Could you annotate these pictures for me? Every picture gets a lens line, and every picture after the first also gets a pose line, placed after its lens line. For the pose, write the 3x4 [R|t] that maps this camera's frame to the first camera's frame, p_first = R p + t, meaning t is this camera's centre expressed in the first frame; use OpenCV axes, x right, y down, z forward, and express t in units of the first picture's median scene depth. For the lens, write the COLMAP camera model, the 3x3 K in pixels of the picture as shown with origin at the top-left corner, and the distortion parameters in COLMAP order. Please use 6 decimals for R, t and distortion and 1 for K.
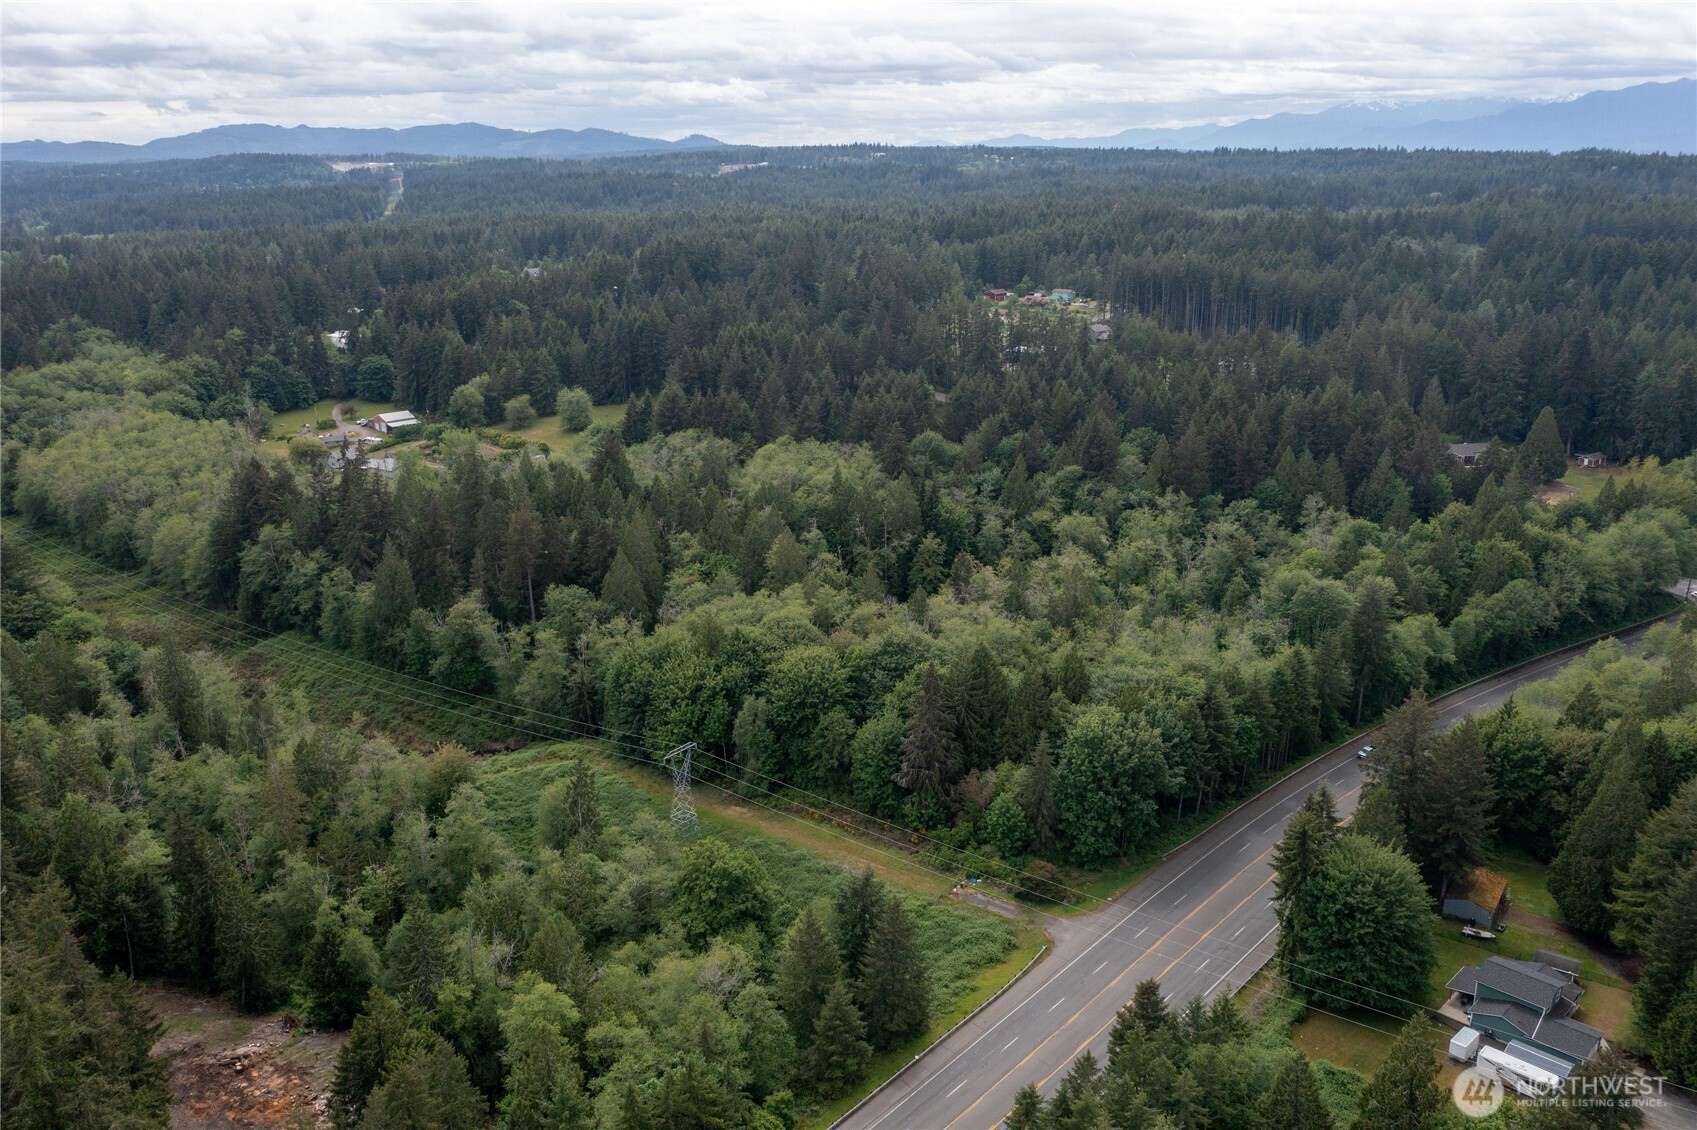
lens RADIAL K [[1339.9, 0, 848.5], [0, 1339.9, 565.0], [0, 0, 1]] dist [-0.018751, 0.008999]
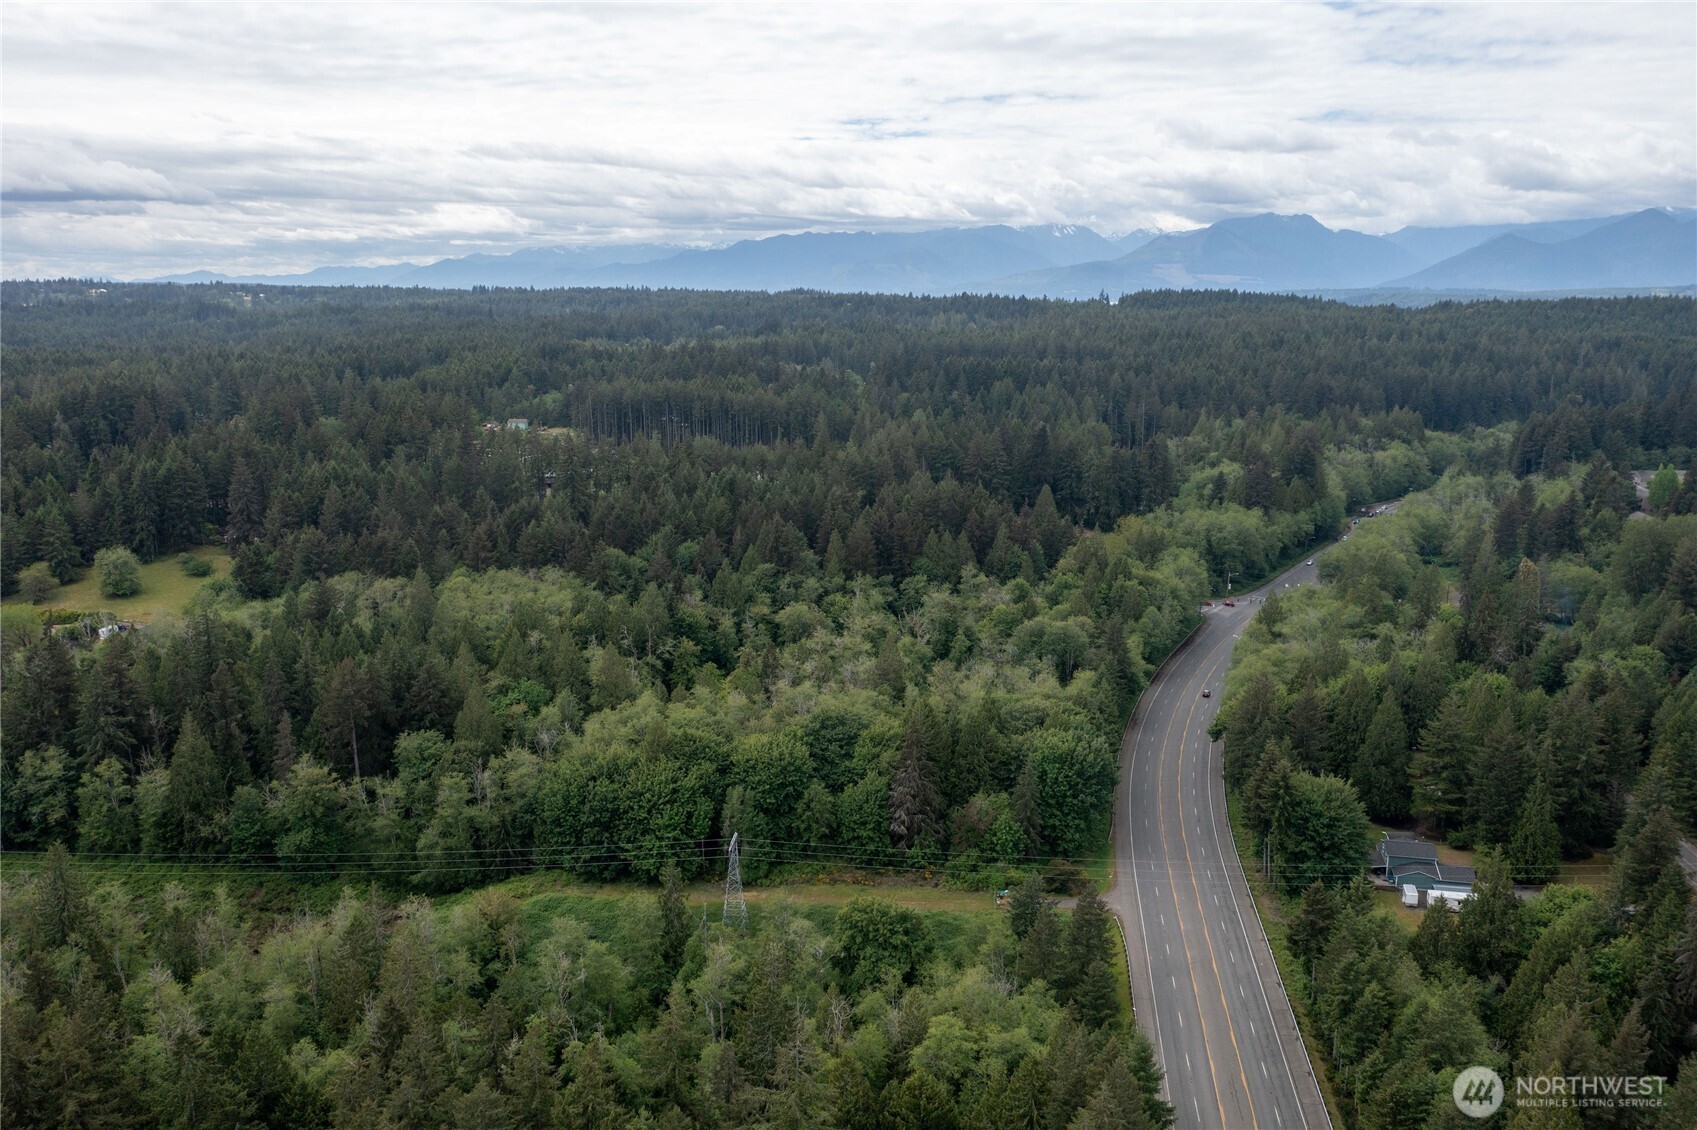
lens RADIAL K [[1339.9, 0, 848.5], [0, 1339.9, 565.0], [0, 0, 1]] dist [-0.018751, 0.008999]
pose [[0.842369, -0.099781, 0.529584, -0.530519], [0.150850, 0.987082, -0.053967, -0.004465], [-0.517358, 0.125348, 0.846539, 0.032685]]
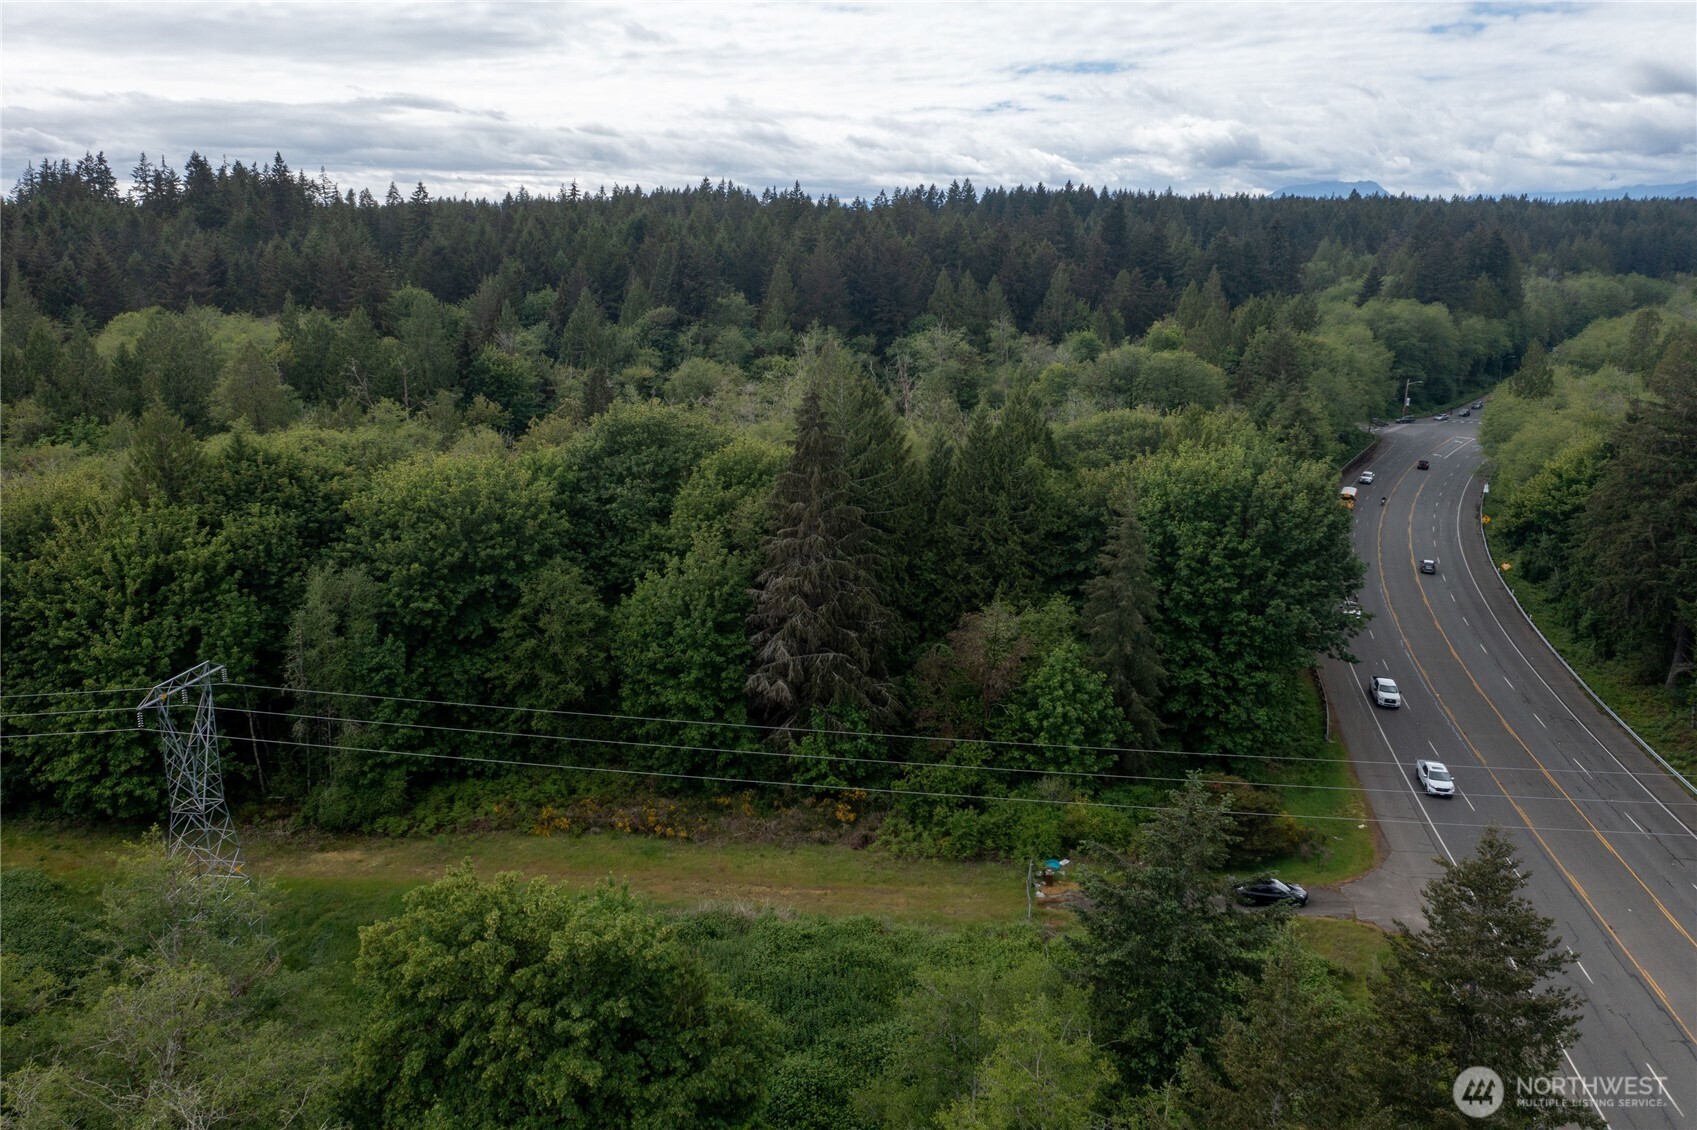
lens RADIAL K [[1325.4, 0, 848.5], [0, 1325.4, 565.0], [0, 0, 1]] dist [-0.022524, 0.000738]
pose [[0.864368, -0.103804, 0.492028, -0.127480], [0.140893, 0.989264, -0.038806, 0.131665], [-0.482718, 0.102866, 0.869714, 0.579608]]
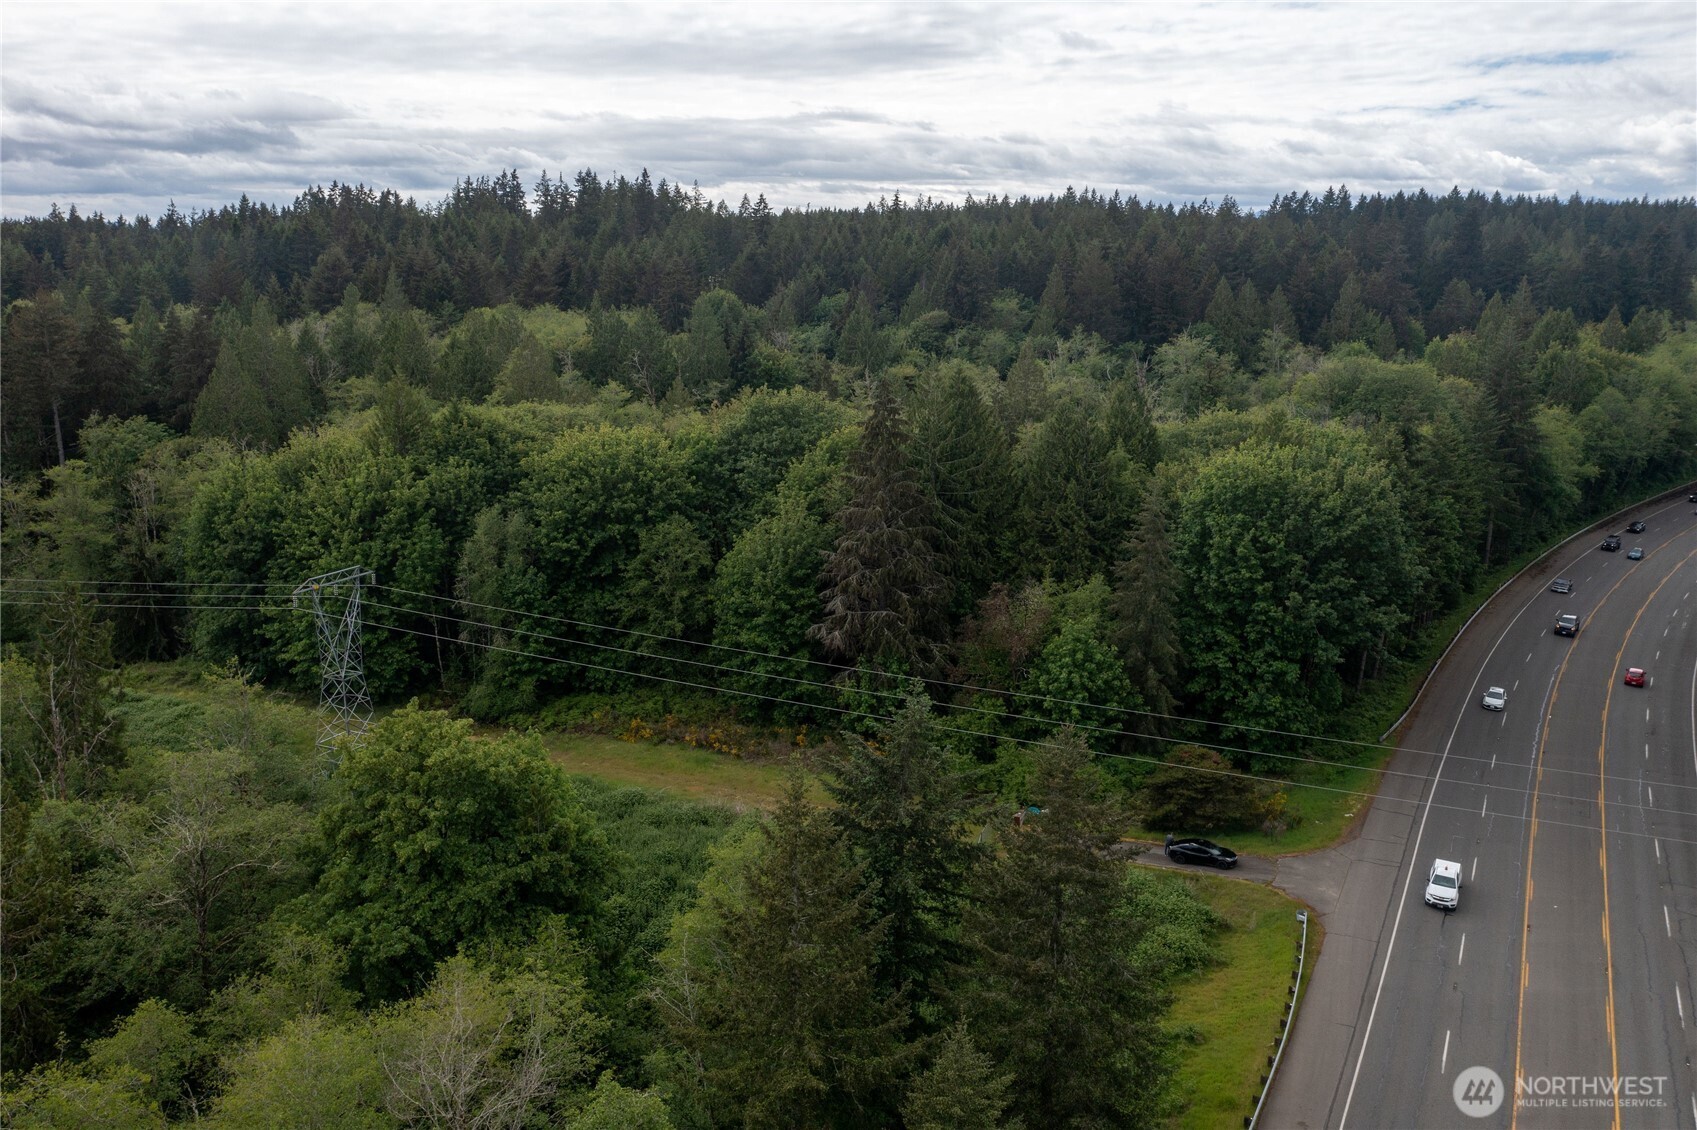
lens RADIAL K [[1340.3, 0, 848.5], [0, 1340.3, 565.0], [0, 0, 1]] dist [-0.022983, 0.003422]
pose [[0.974113, -0.034904, 0.223350, -0.054667], [0.053122, 0.995685, -0.076087, 0.158989], [-0.219731, 0.085982, 0.971764, 0.493868]]
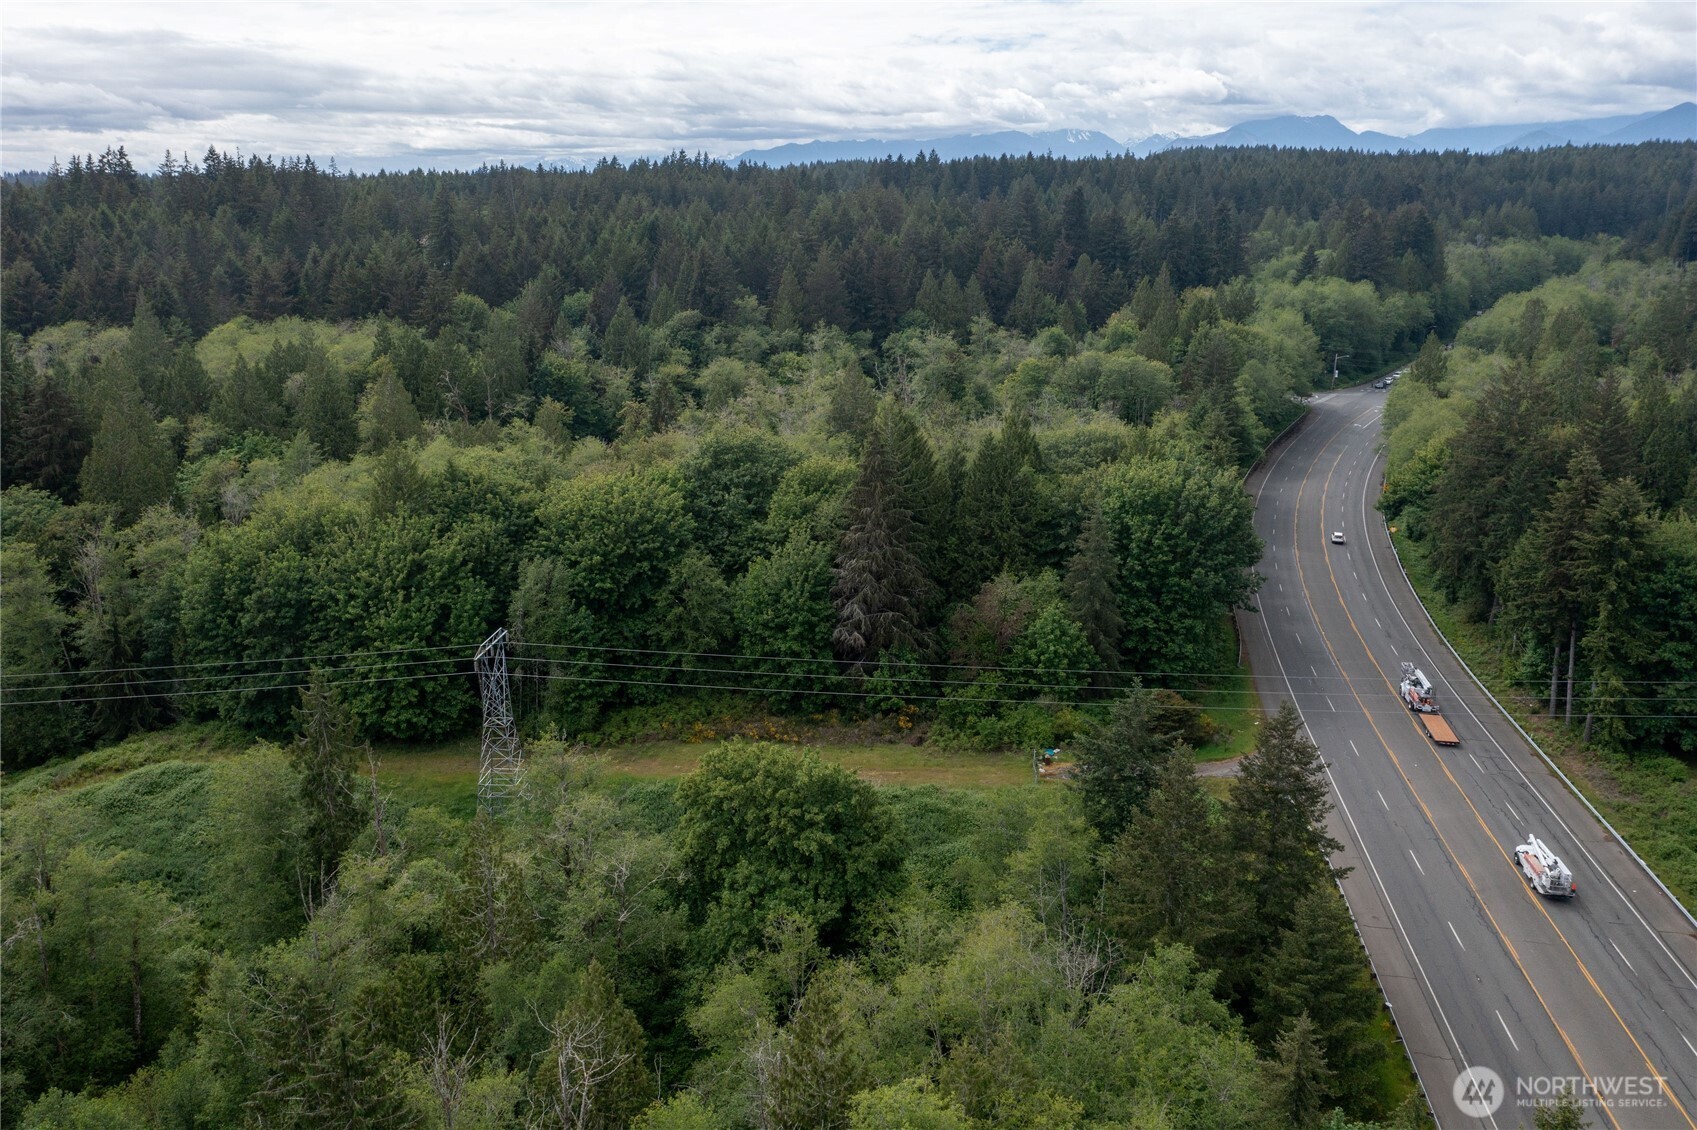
lens RADIAL K [[1339.9, 0, 848.5], [0, 1339.9, 565.0], [0, 0, 1]] dist [-0.018751, 0.008999]
pose [[0.846589, -0.139576, 0.513620, -0.242111], [0.159896, 0.987123, 0.004697, 0.116582], [-0.507662, 0.078149, 0.858005, 0.450412]]
